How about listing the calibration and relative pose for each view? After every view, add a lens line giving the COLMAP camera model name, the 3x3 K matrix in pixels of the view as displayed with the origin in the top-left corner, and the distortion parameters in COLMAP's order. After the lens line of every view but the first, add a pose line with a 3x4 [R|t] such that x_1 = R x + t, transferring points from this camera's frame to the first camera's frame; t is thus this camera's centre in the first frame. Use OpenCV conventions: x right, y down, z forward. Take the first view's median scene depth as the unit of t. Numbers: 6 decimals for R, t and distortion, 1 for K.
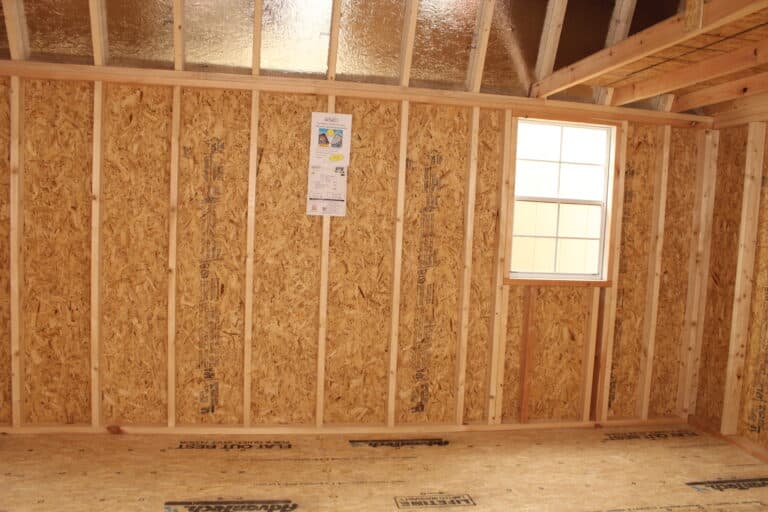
lens RADIAL K [[643.2, 0, 400.8], [0, 643.2, 276.4], [0, 0, 1]] dist [-0.127455, 0.061130]
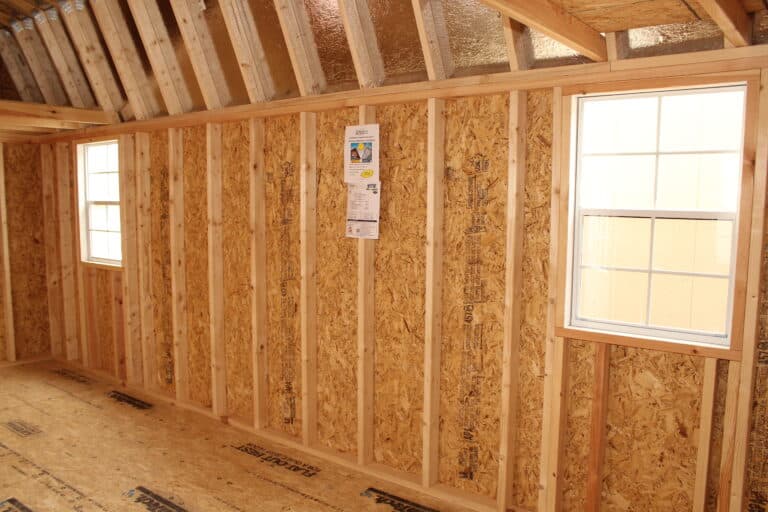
lens RADIAL K [[643.2, 0, 370.4], [0, 643.2, 283.6], [0, 0, 1]] dist [-0.127455, 0.061130]
pose [[0.659146, 0.060404, -0.749585, 0.564782], [-0.049997, 0.998083, 0.036464, -0.062020], [0.750351, 0.013442, 0.660903, 0.394470]]
